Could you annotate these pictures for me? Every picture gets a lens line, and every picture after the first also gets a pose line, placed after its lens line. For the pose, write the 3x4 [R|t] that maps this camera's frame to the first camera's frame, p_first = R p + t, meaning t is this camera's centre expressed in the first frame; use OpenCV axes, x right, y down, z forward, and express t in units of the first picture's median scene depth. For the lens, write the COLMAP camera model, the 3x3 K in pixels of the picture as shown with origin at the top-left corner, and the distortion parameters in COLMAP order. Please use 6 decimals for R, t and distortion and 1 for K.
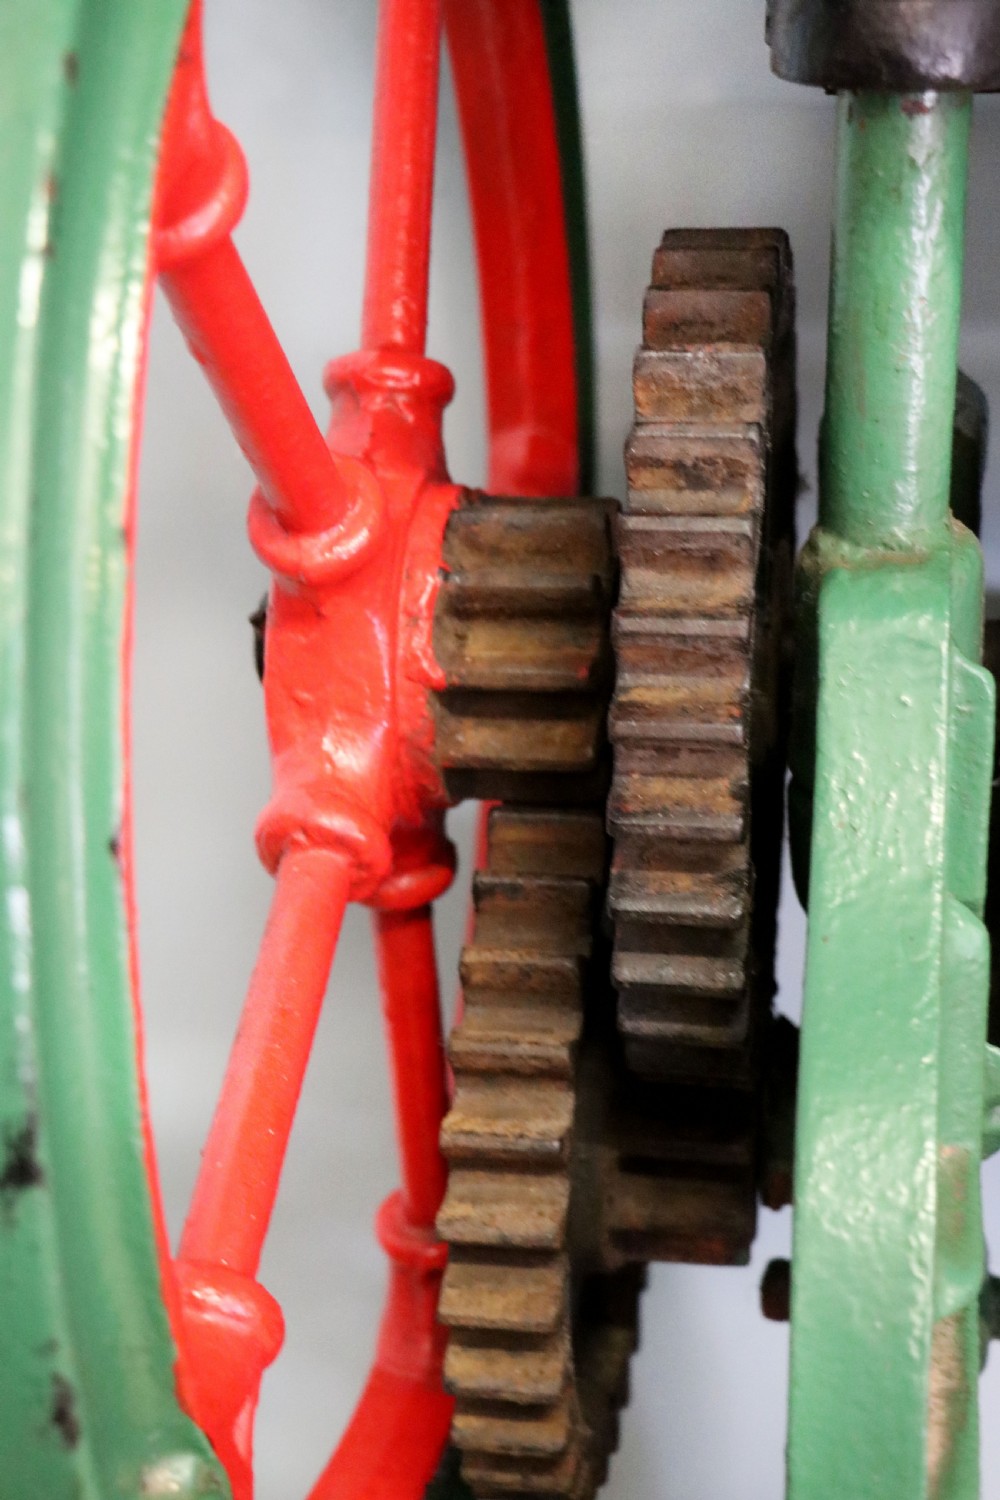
lens RADIAL K [[2585.4, 0, 500.0], [0, 2585.4, 750.0], [0, 0, 1]] dist [0.017278, 0.108277]
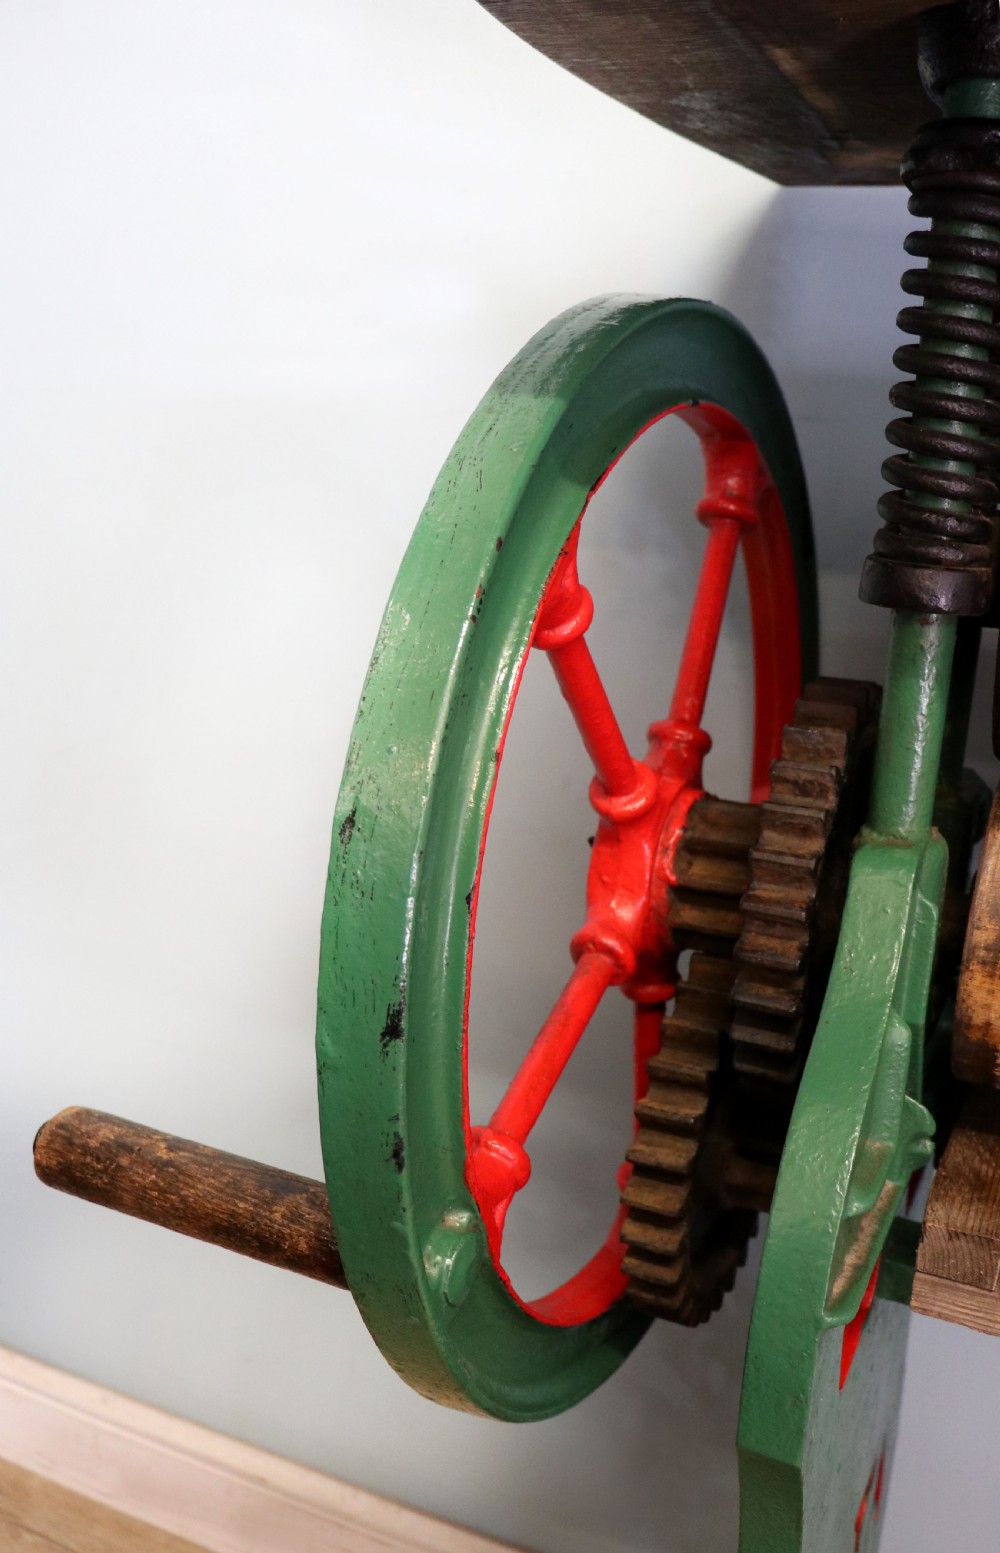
lens RADIAL K [[1459.4, 0, 500.0], [0, 1459.4, 776.5], [0, 0, 1]] dist [-0.170258, 0.176275]
pose [[0.961039, 0.131033, -0.243380, 0.119908], [-0.167921, 0.976161, -0.137519, 0.077219], [0.219559, 0.173030, 0.960133, -0.129115]]
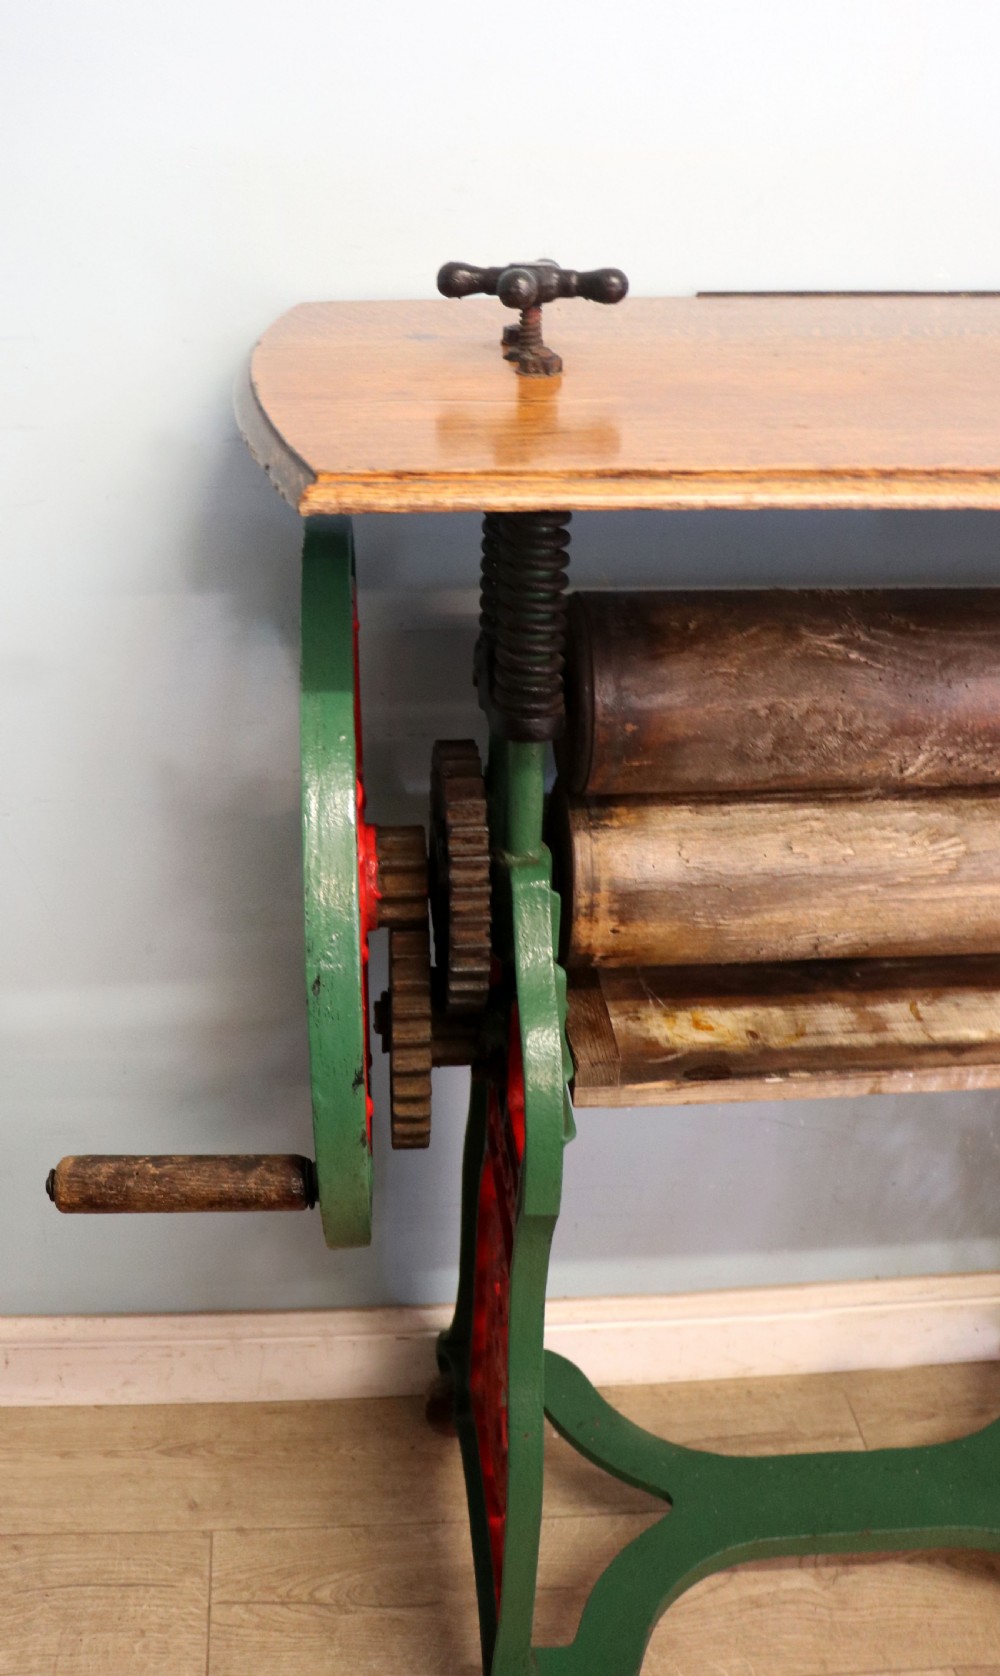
lens RADIAL K [[1653.8, 0, 367.4], [0, 1653.8, 678.2], [0, 0, 1]] dist [-0.194250, 0.144044]
pose [[0.979676, -0.065754, 0.189501, -0.433711], [0.064714, 0.997836, 0.011677, -0.342521], [-0.189859, 0.000823, 0.981811, -1.038267]]
